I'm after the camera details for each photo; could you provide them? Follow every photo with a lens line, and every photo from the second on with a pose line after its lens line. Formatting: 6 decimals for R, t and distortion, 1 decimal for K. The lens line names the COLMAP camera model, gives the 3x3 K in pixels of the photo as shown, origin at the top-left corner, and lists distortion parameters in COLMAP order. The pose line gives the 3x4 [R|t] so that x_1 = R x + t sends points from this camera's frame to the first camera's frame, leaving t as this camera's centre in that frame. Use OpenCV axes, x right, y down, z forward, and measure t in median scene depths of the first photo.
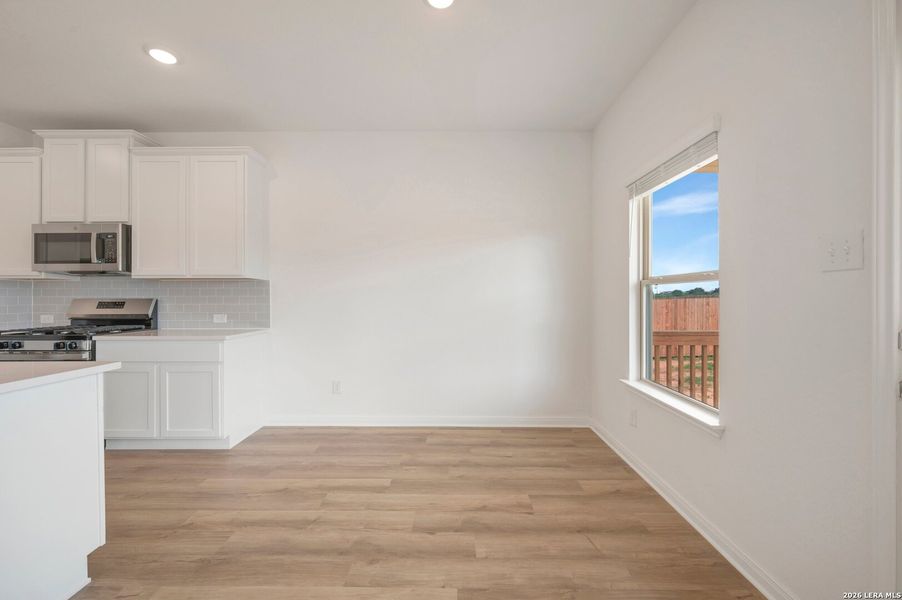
lens RADIAL K [[359.4, 0, 453.3], [0, 359.4, 297.6], [0, 0, 1]] dist [-0.001411, 0.001257]
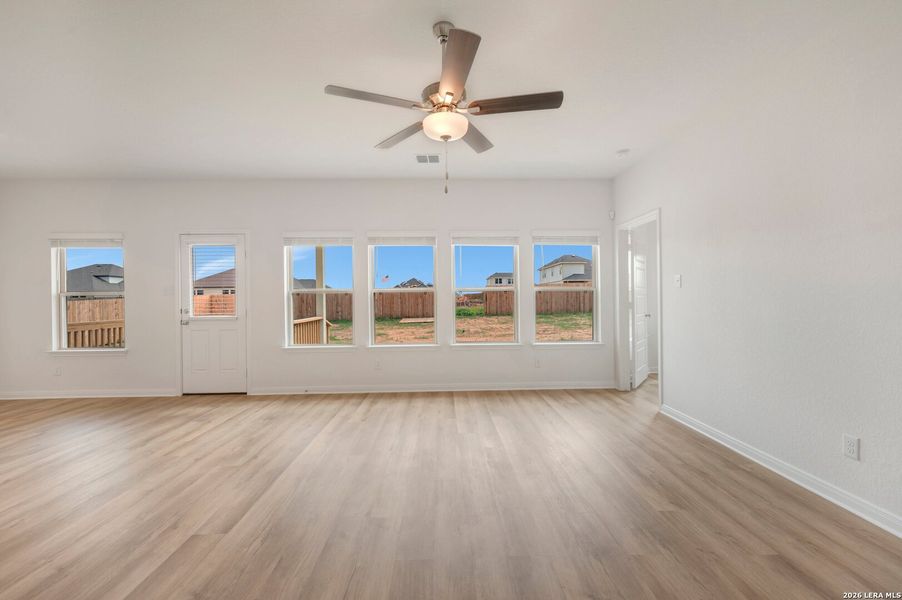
lens RADIAL K [[359.4, 0, 454.0], [0, 359.4, 301.7], [0, 0, 1]] dist [-0.001411, 0.001257]
pose [[-0.035252, -0.003192, 0.999373, -1.161538], [0.008618, 0.999957, 0.003497, -0.000607], [-0.999341, 0.008735, -0.035223, -0.781827]]
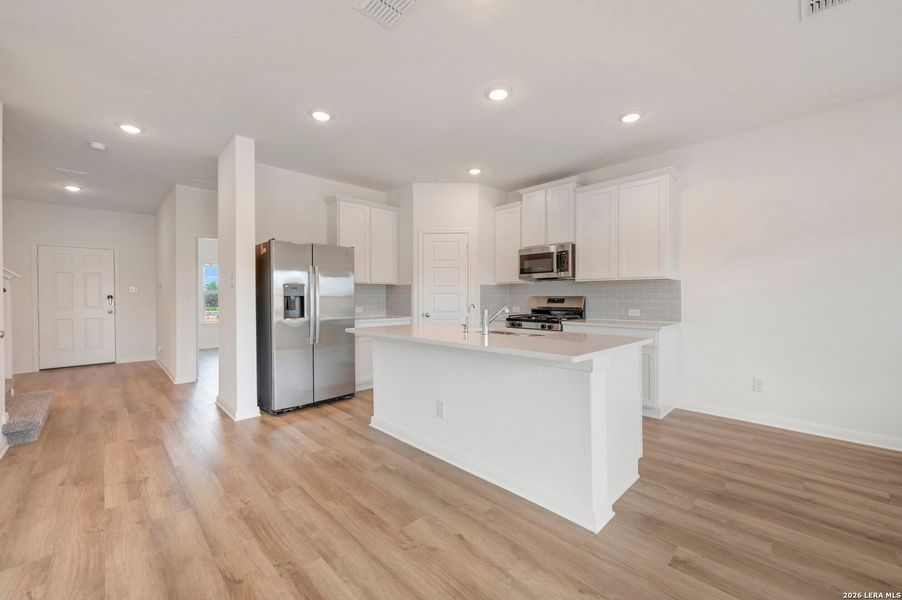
lens RADIAL K [[359.4, 0, 451.0], [0, 359.4, 300.1], [0, 0, 1]] dist [-0.001411, 0.001257]
pose [[0.700807, 0.008538, -0.713300, -0.240473], [0.001629, 0.999907, 0.013568, -0.001796], [0.713349, -0.010670, 0.700728, -0.344063]]
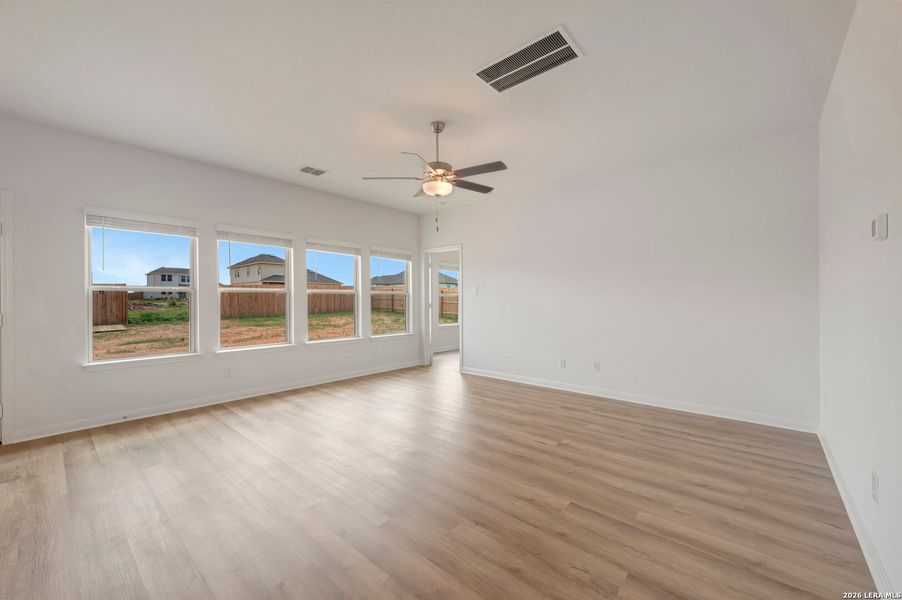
lens RADIAL K [[359.4, 0, 451.9], [0, 359.4, 299.3], [0, 0, 1]] dist [-0.001411, 0.001257]
pose [[-0.755896, 0.005633, 0.654667, -1.196637], [0.003568, 0.999984, -0.004485, 0.000889], [-0.654682, -0.001054, -0.755904, -0.001835]]
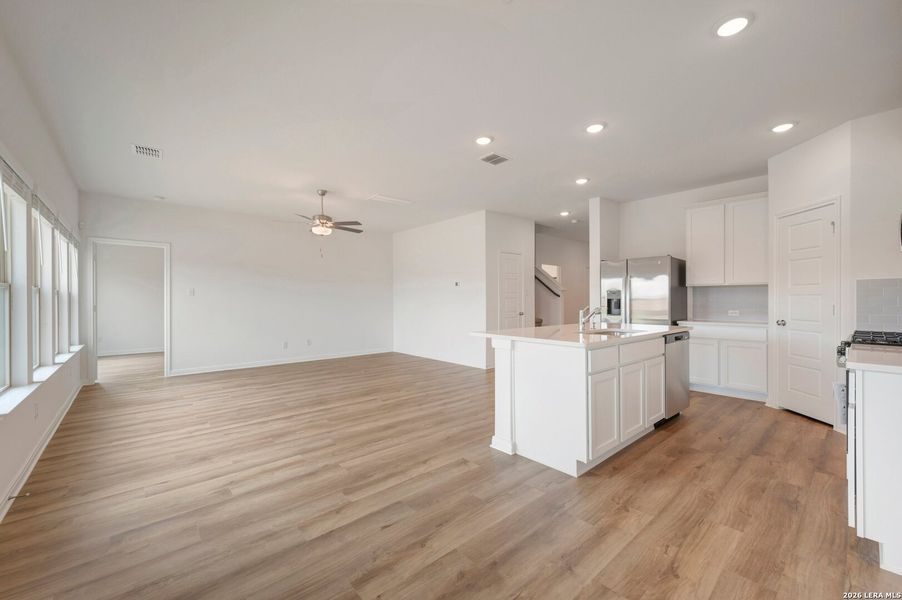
lens RADIAL K [[359.4, 0, 453.8], [0, 359.4, 304.6], [0, 0, 1]] dist [-0.001411, 0.001257]
pose [[-0.746666, 0.012544, -0.665081, 0.225870], [0.007288, 0.999916, 0.010678, 0.002644], [0.665160, 0.003125, -0.746695, 0.920817]]
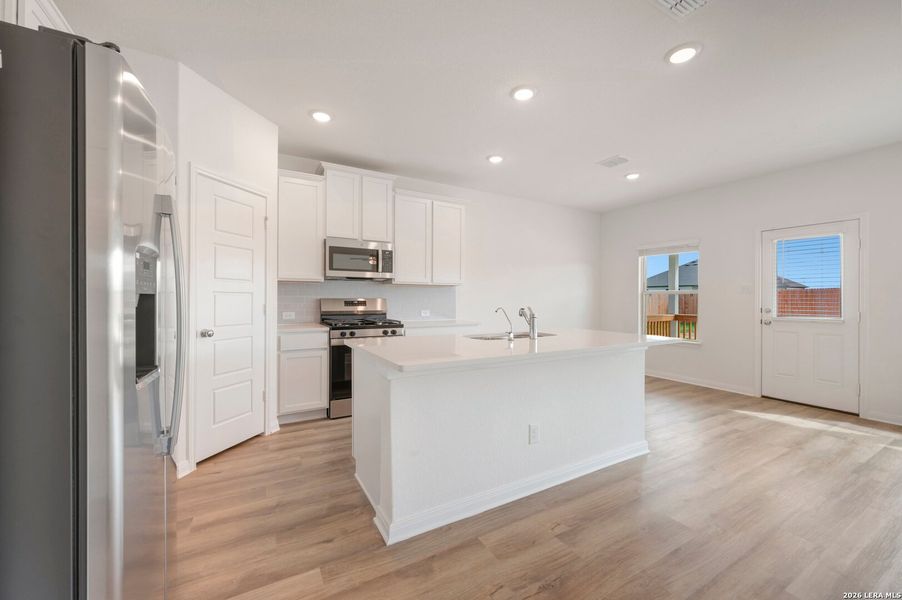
lens RADIAL K [[359.4, 0, 455.8], [0, 359.4, 295.8], [0, 0, 1]] dist [-0.001411, 0.001257]
pose [[0.861583, 0.012576, 0.507461, -1.425289], [-0.008859, 0.999913, -0.009740, 0.002943], [-0.507539, 0.003896, 0.861620, -0.303358]]
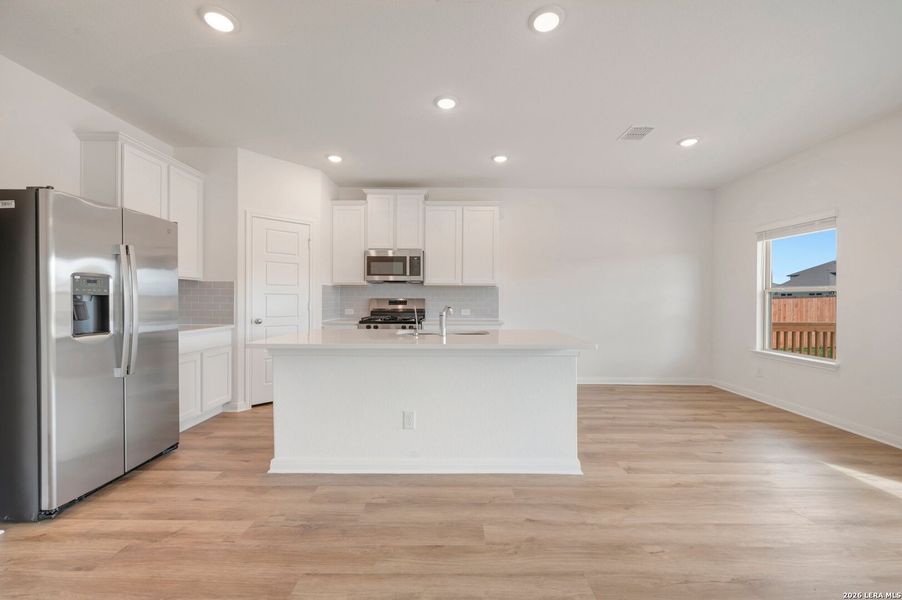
lens RADIAL K [[359.4, 0, 453.1], [0, 359.4, 300.2], [0, 0, 1]] dist [-0.001411, 0.001257]
pose [[0.999955, 0.008539, 0.004041, -0.800983], [-0.008562, 0.999947, 0.005722, 0.000028], [-0.003992, -0.005757, 0.999975, -0.565623]]
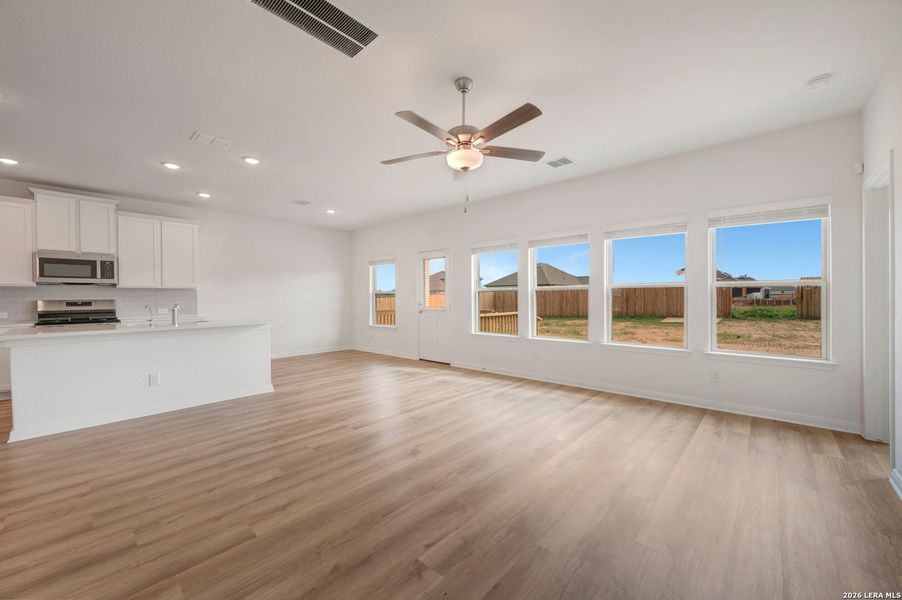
lens RADIAL K [[359.4, 0, 455.7], [0, 359.4, 299.2], [0, 0, 1]] dist [-0.001411, 0.001257]
pose [[0.665502, -0.003872, 0.746386, -1.133435], [0.002615, 0.999993, 0.002855, 0.000325], [-0.746392, 0.000052, 0.665507, -1.366868]]
